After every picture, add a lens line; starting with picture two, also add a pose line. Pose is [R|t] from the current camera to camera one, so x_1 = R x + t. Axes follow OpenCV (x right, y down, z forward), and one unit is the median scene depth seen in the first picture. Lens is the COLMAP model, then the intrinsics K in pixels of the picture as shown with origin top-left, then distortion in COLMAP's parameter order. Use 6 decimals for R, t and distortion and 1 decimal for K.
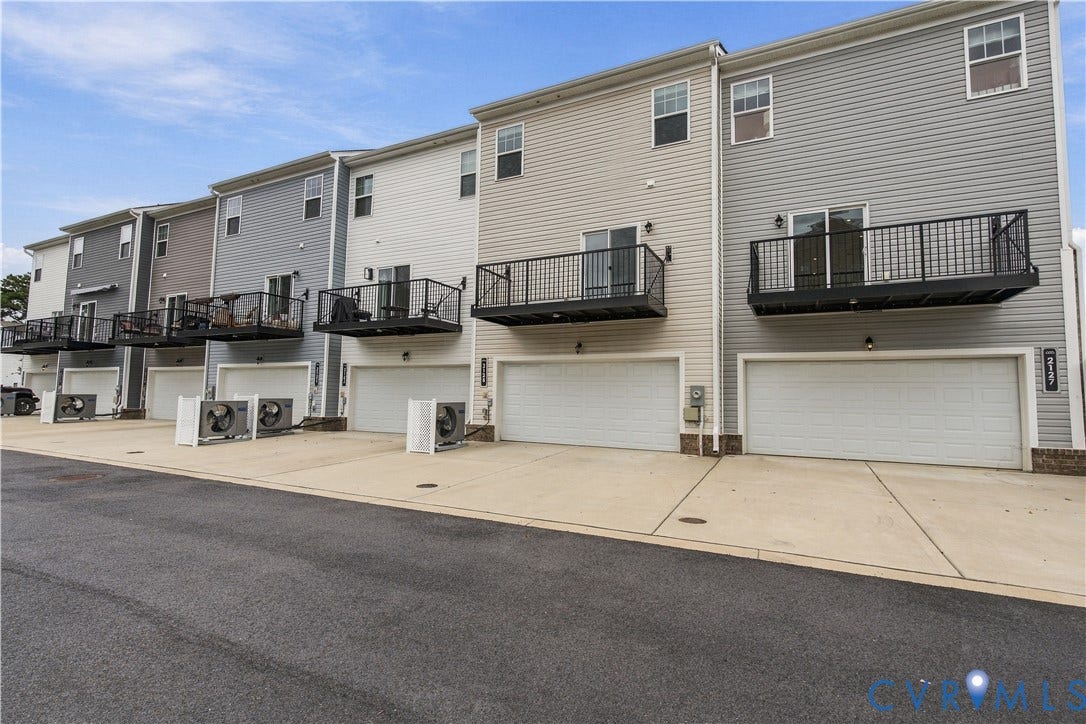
lens RADIAL K [[515.2, 0, 543.9], [0, 515.2, 354.5], [0, 0, 1]] dist [0.000835, 0.000174]
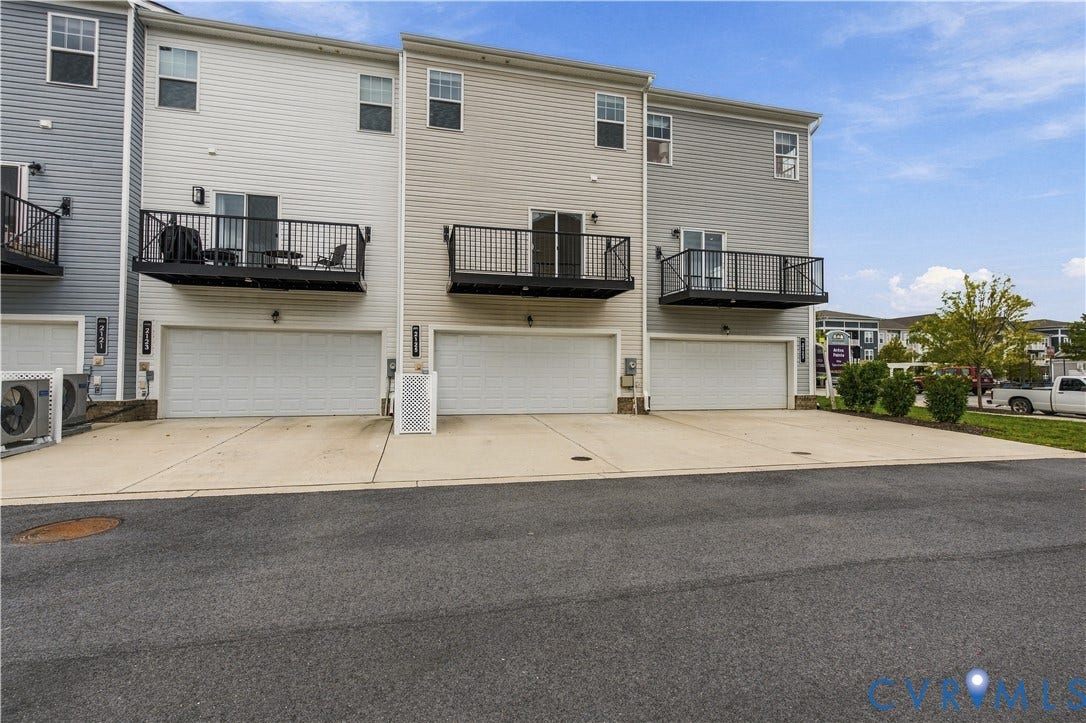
lens RADIAL K [[515.2, 0, 543.9], [0, 515.2, 354.0], [0, 0, 1]] dist [0.000835, 0.000174]
pose [[0.755187, 0.009025, 0.655447, -0.549558], [-0.049204, 0.997865, 0.042951, 0.007312], [-0.653660, -0.064687, 0.754019, 0.178763]]
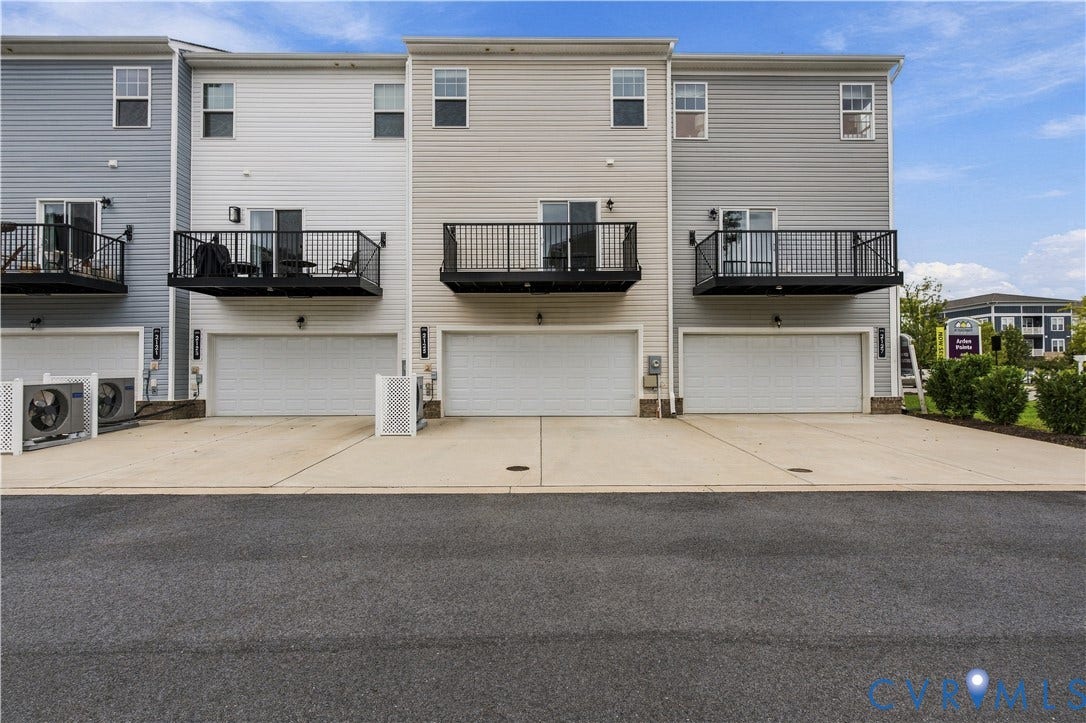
lens RADIAL K [[515.2, 0, 543.9], [0, 515.2, 354.0], [0, 0, 1]] dist [0.000835, 0.000174]
pose [[0.888272, -0.007041, 0.459263, -0.352954], [-0.020525, 0.998275, 0.055003, 0.000680], [-0.458858, -0.058283, 0.886596, 0.105635]]
